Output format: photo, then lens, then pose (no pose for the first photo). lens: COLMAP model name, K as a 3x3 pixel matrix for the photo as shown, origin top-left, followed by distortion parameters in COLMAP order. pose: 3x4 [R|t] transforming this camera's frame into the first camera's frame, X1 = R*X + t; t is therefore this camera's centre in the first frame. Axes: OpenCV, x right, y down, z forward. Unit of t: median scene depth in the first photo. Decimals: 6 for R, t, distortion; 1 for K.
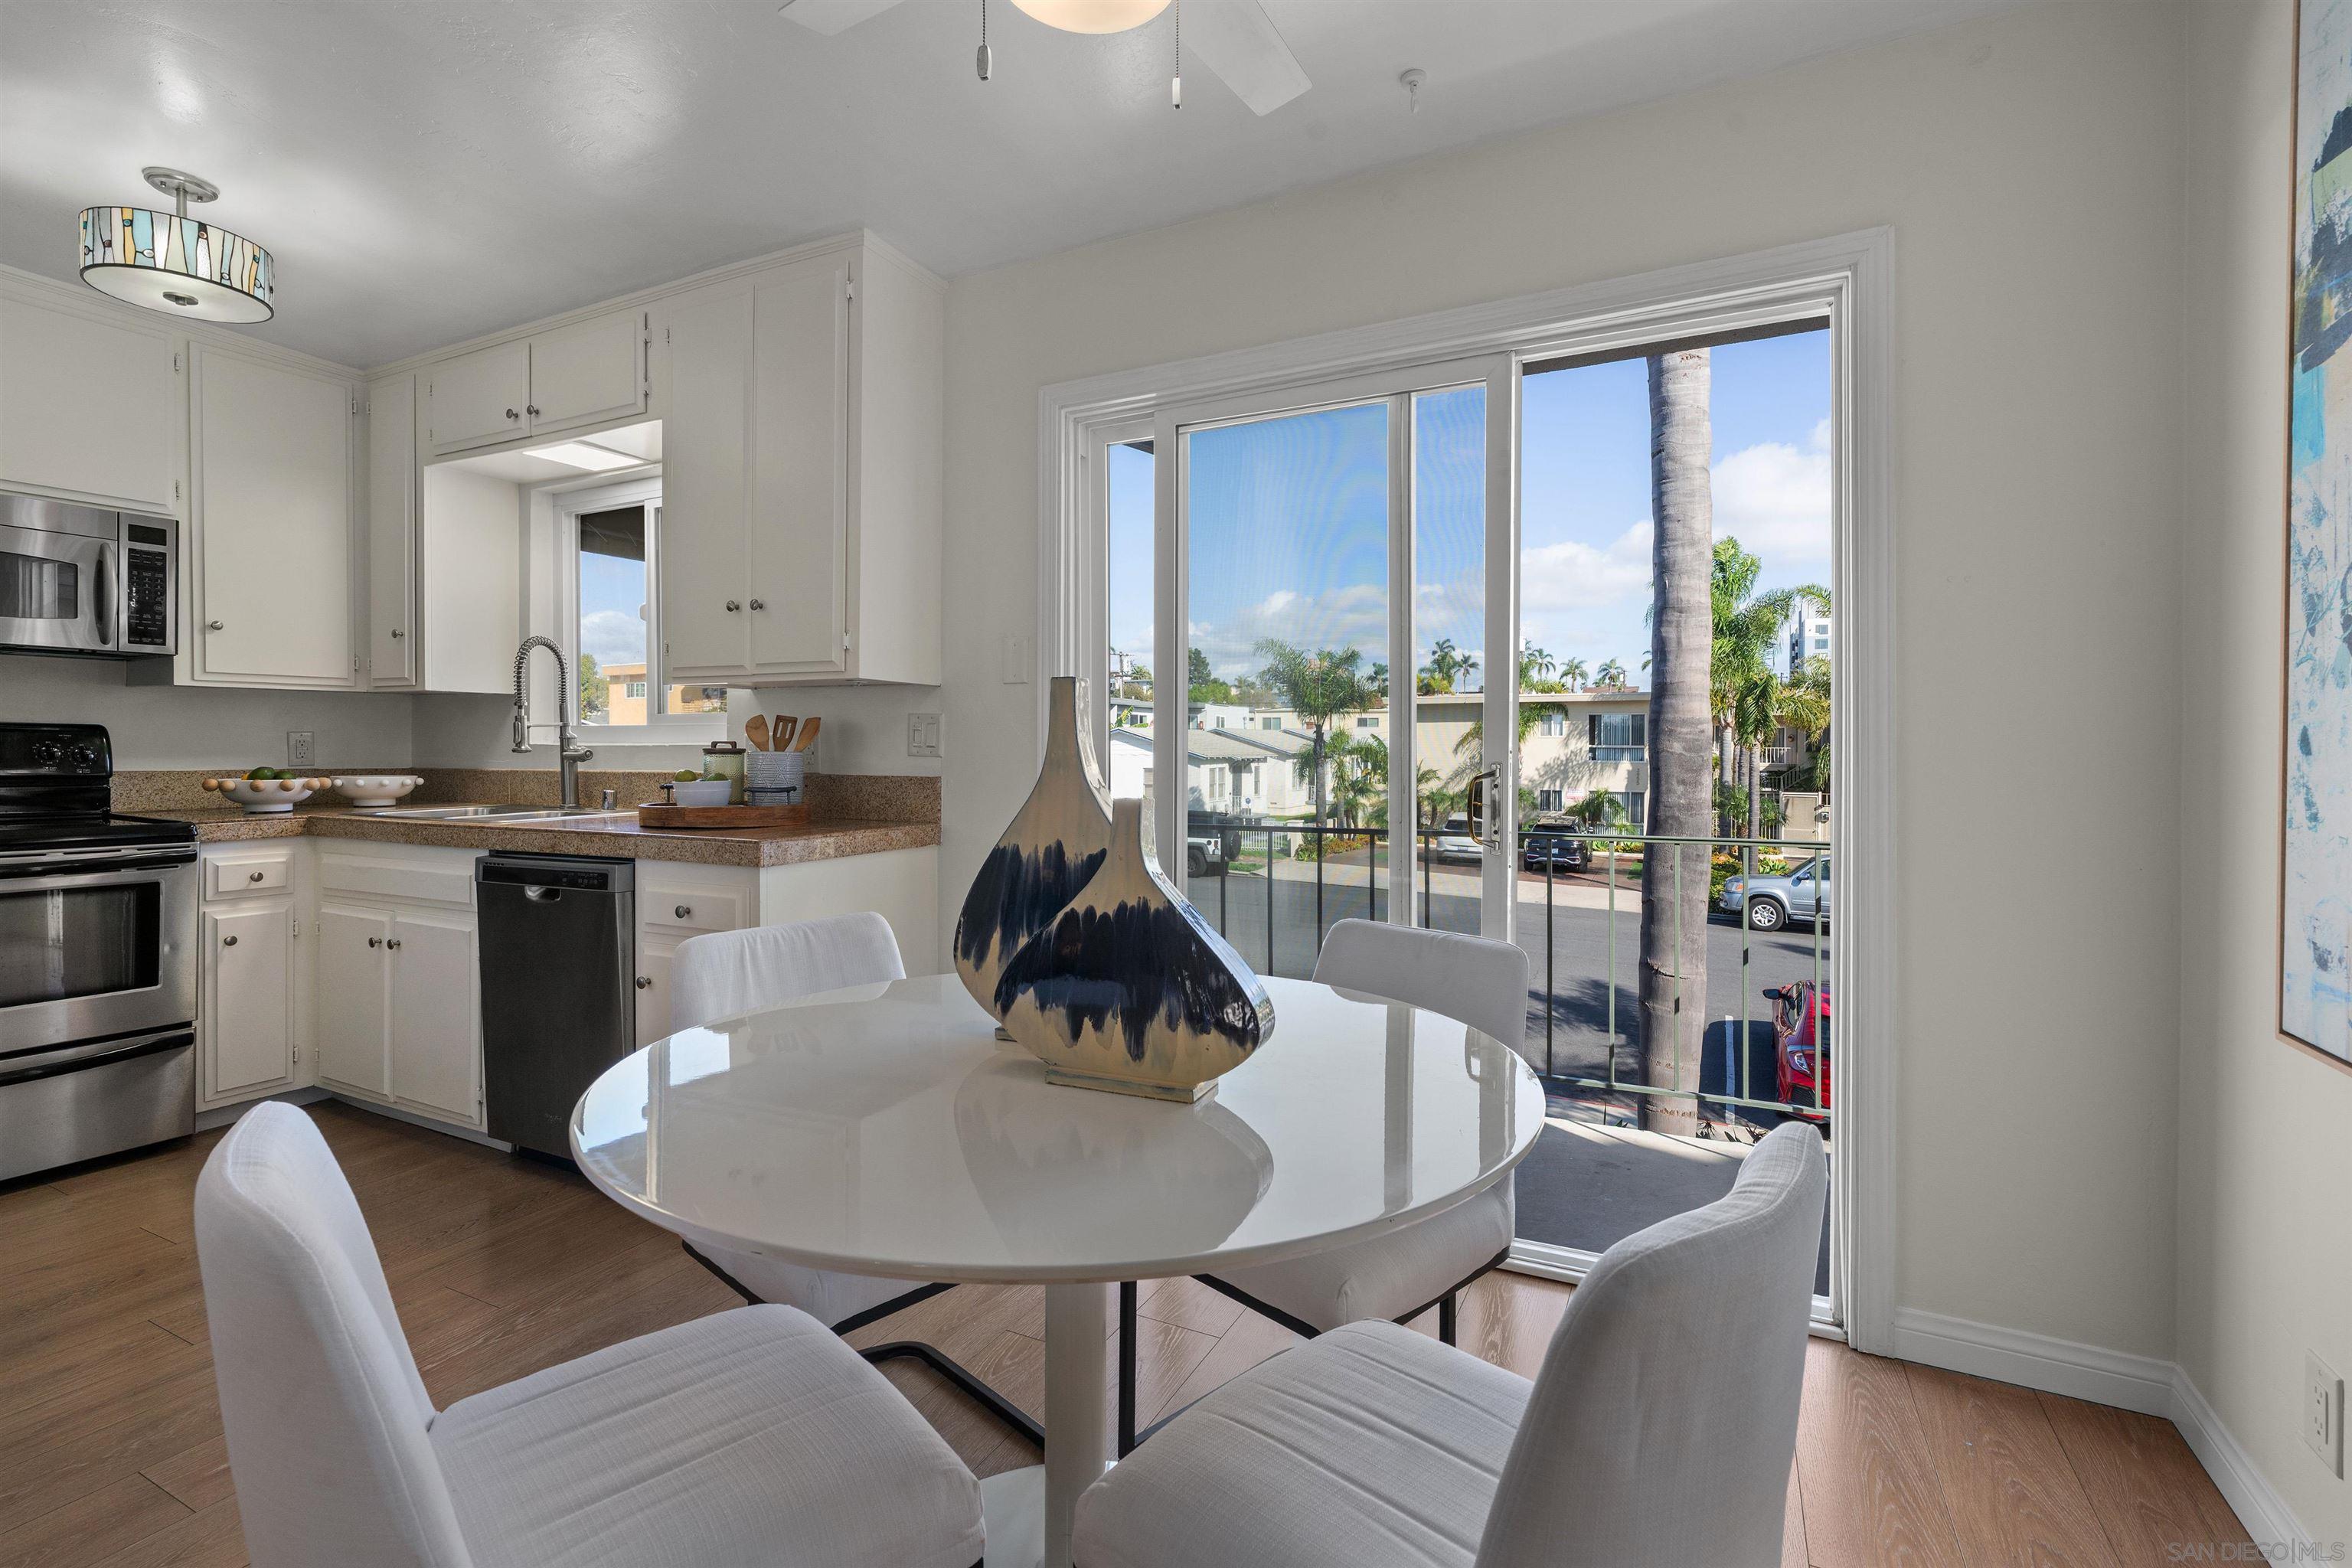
lens RADIAL K [[1065.2, 0, 1177.0], [0, 1065.2, 767.0], [0, 0, 1]] dist [0.000211, 0.002059]
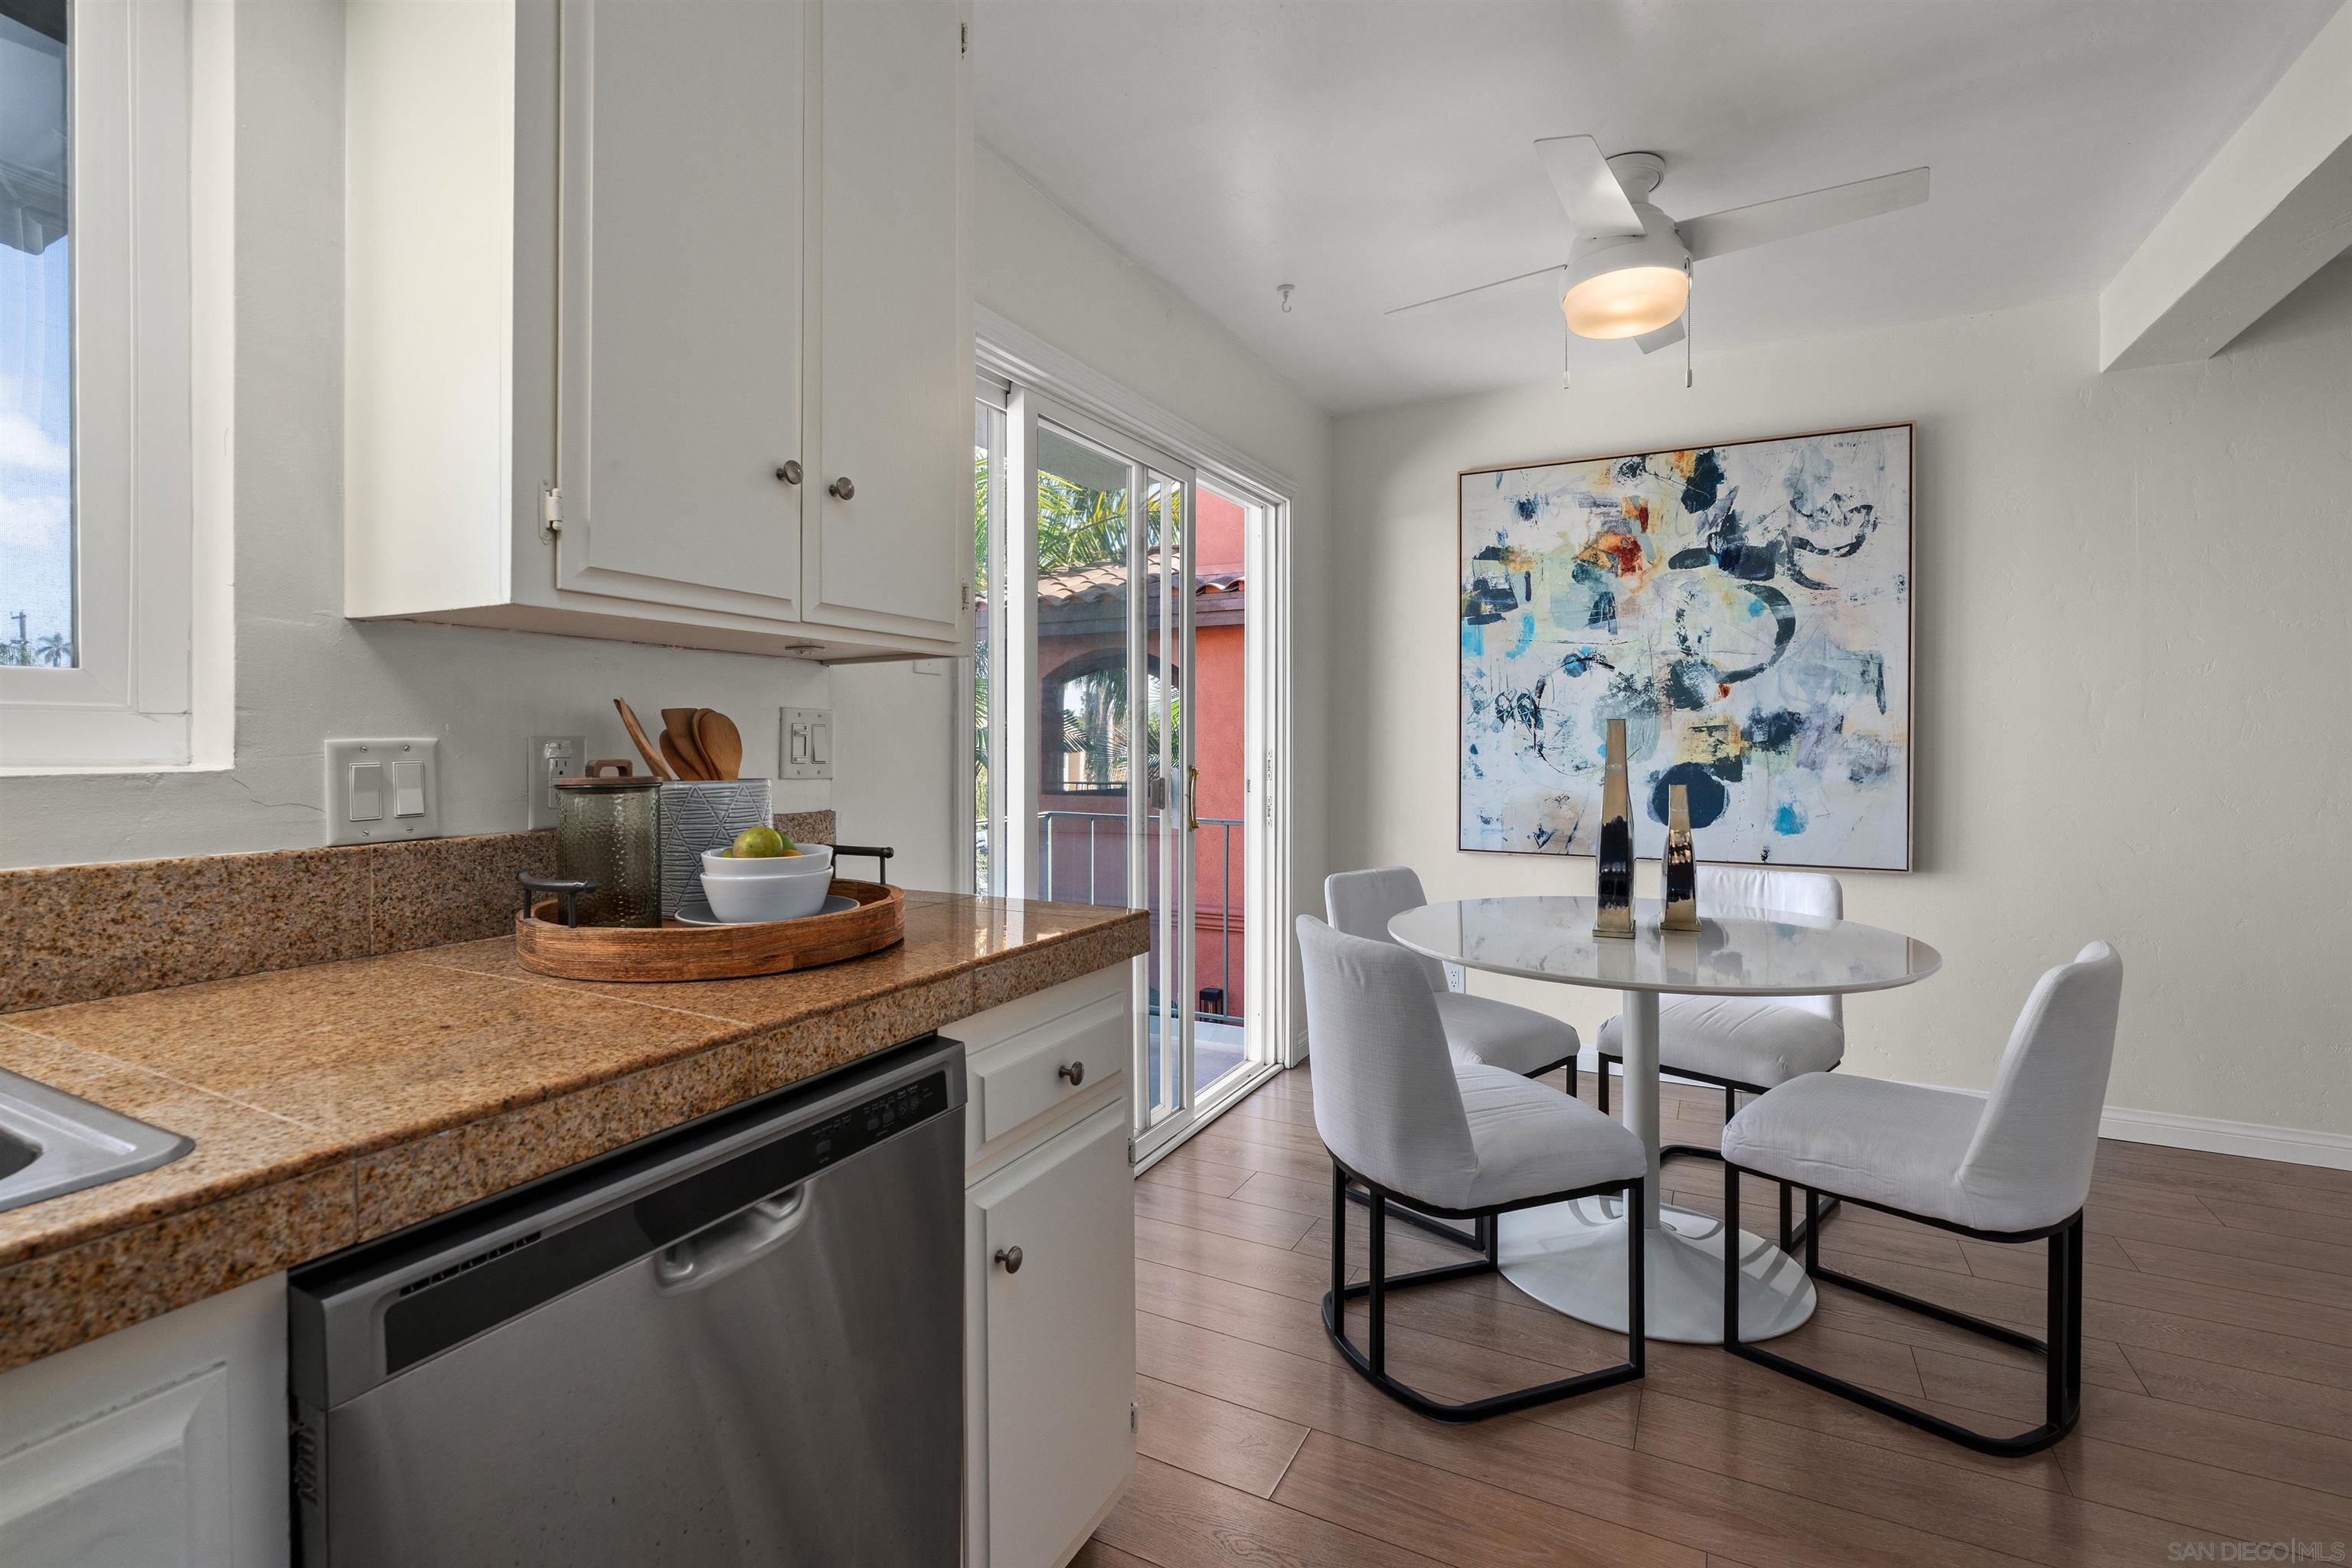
lens RADIAL K [[1065.2, 0, 1175.1], [0, 1065.2, 759.9], [0, 0, 1]] dist [0.000211, 0.002059]
pose [[0.008053, -0.019742, 0.999773, -0.916347], [0.017174, 0.999660, 0.019602, -0.031950], [-0.999820, 0.017013, 0.008389, 0.857510]]
